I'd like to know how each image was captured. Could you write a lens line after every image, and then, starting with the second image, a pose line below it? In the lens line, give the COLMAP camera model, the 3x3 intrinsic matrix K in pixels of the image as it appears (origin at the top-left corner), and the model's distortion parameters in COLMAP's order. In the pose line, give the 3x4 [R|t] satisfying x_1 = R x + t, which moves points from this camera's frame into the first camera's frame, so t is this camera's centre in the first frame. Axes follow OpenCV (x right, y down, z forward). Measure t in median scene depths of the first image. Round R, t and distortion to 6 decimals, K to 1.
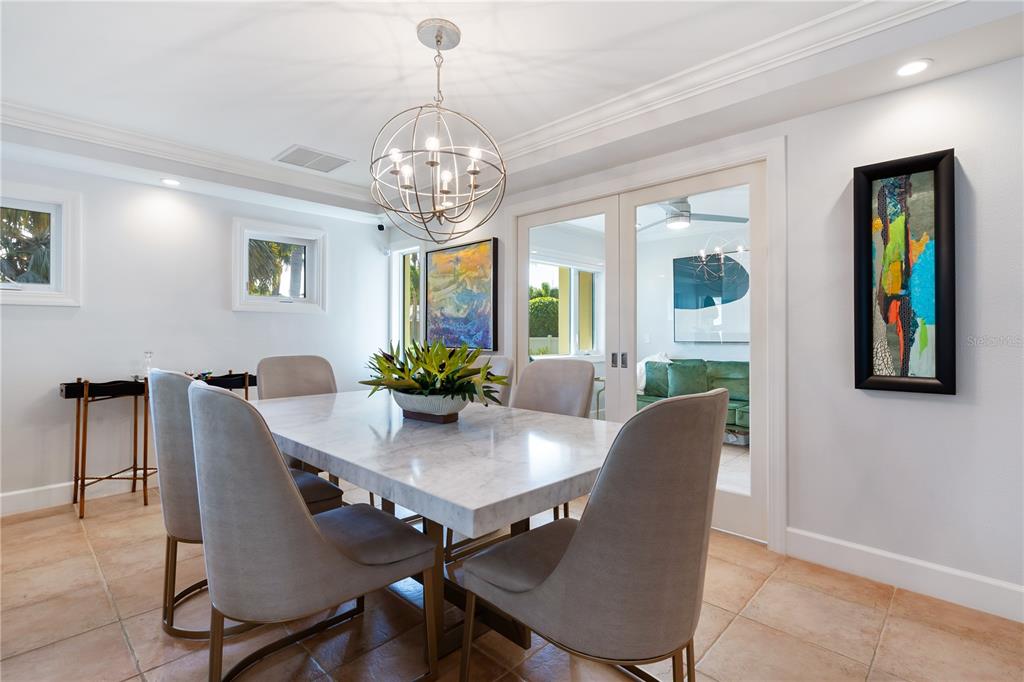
lens RADIAL K [[463.7, 0, 510.8], [0, 463.7, 333.8], [0, 0, 1]] dist [-0.013363, 0.000212]
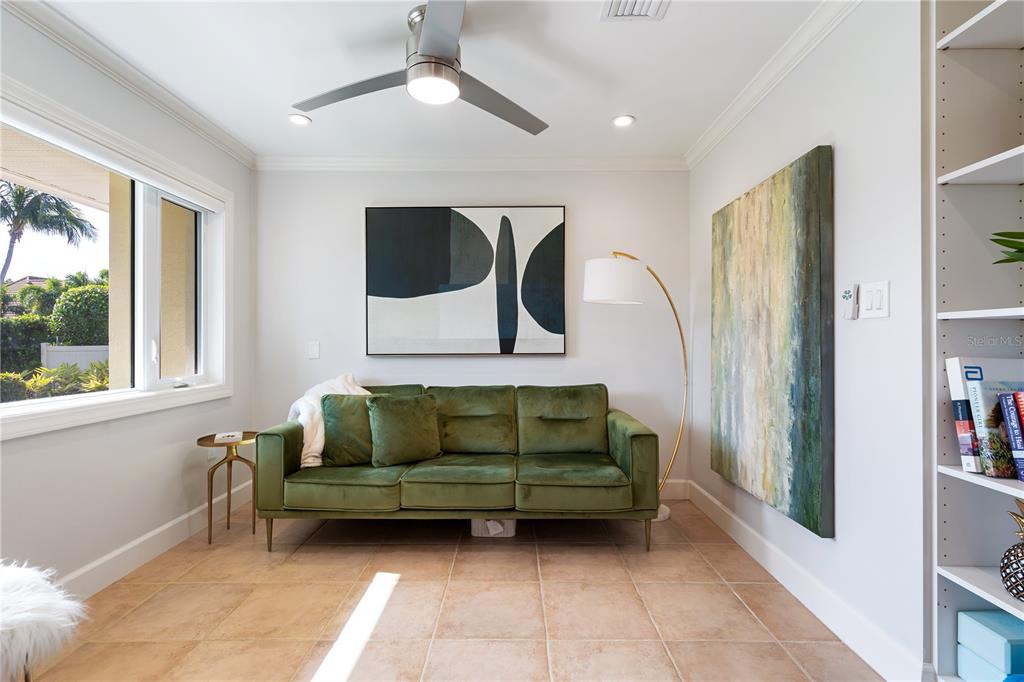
lens RADIAL K [[463.7, 0, 505.3], [0, 463.7, 339.4], [0, 0, 1]] dist [-0.013363, 0.000212]
pose [[0.712818, 0.003150, 0.701342, 0.084190], [-0.000202, 0.999991, -0.004286, 0.001012], [-0.701349, 0.002914, 0.712812, 0.517192]]
